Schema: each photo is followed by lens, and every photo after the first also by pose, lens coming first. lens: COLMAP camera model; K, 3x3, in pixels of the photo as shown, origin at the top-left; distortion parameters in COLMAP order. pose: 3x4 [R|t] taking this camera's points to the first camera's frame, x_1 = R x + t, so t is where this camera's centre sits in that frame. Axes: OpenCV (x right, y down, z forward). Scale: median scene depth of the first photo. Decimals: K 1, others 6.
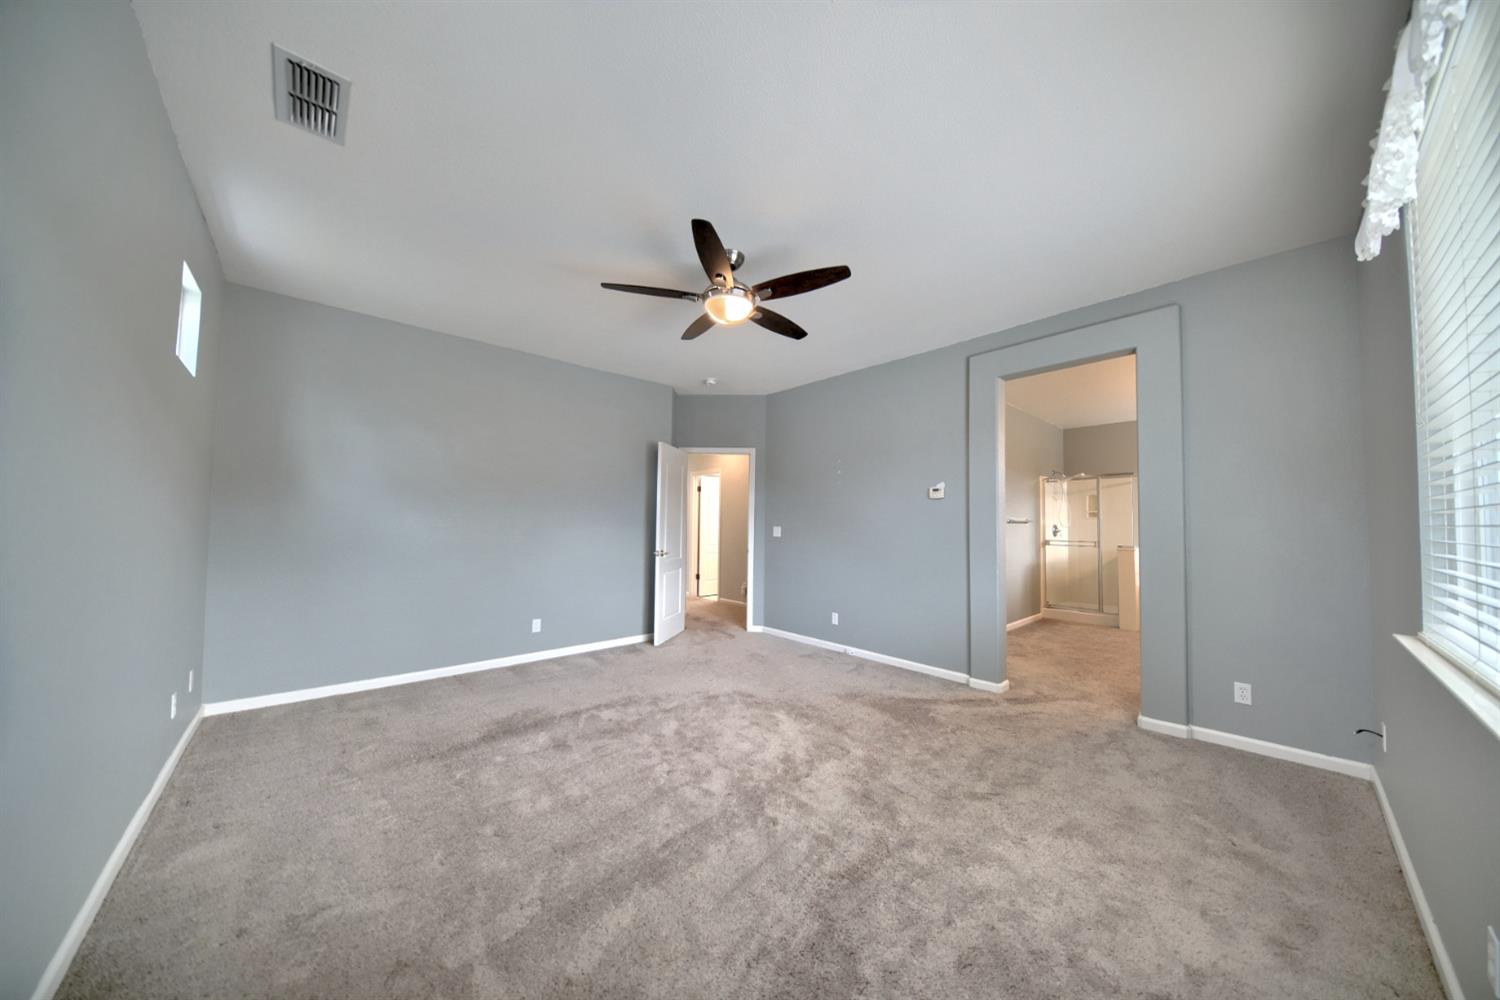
lens RADIAL K [[484.1, 0, 760.0], [0, 484.1, 505.6], [0, 0, 1]] dist [-0.007727, -0.004023]
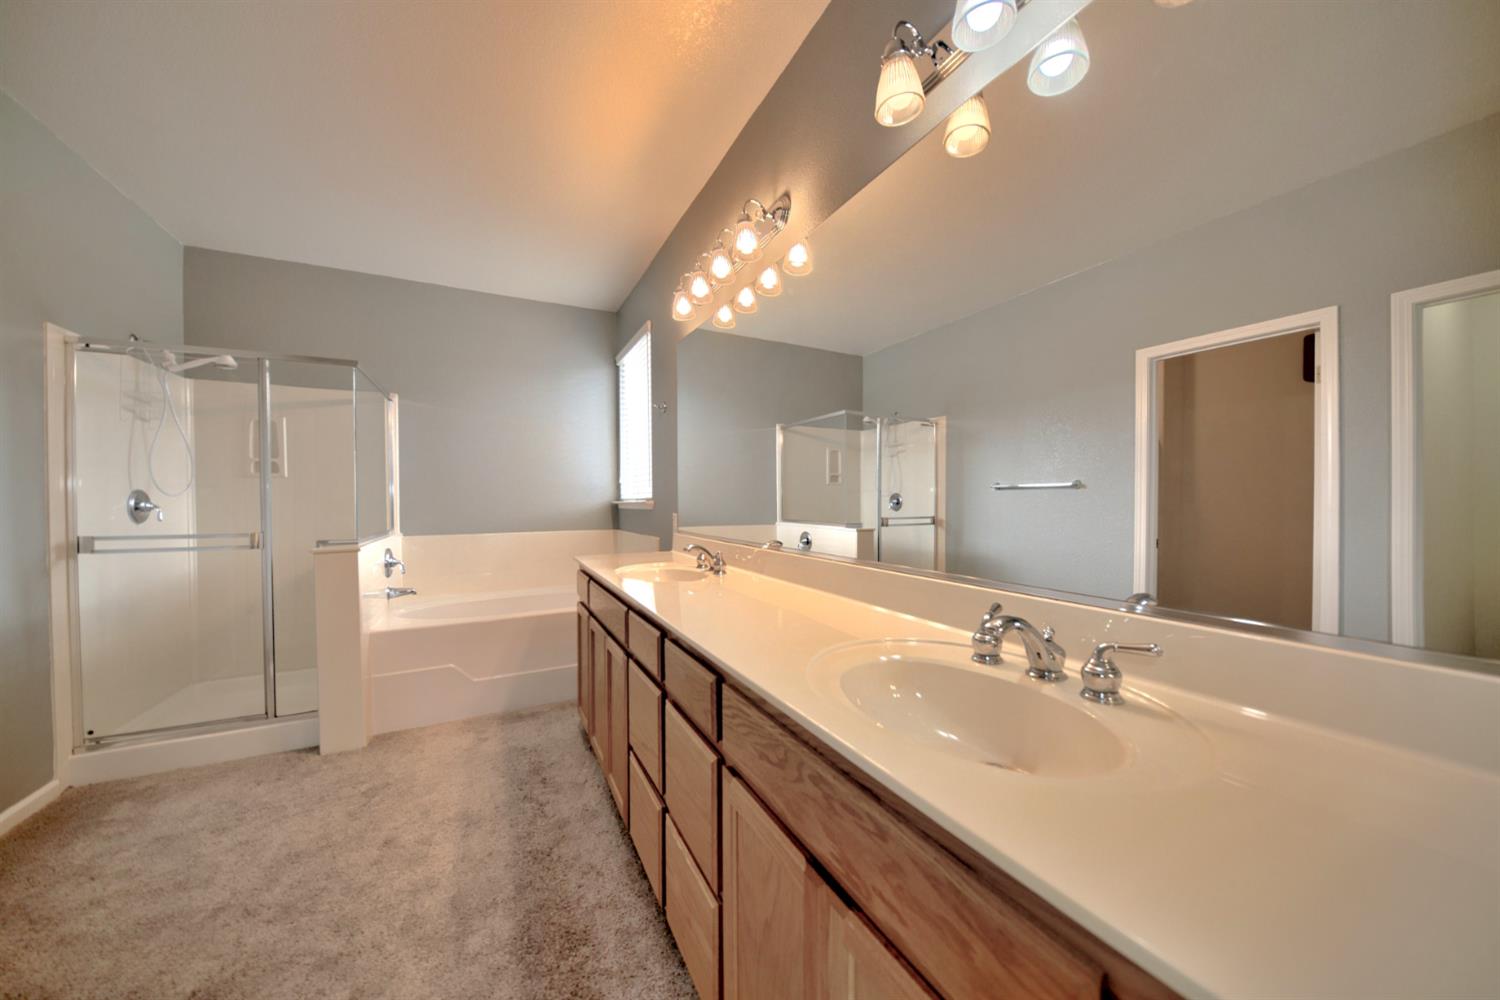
lens RADIAL K [[484.1, 0, 760.0], [0, 484.1, 505.6], [0, 0, 1]] dist [-0.007727, -0.004023]
pose [[0.233679, -0.021233, 0.972082, 0.378189], [-0.028973, 0.999166, 0.028790, 0.027327], [-0.971882, -0.034891, 0.232869, 0.469691]]
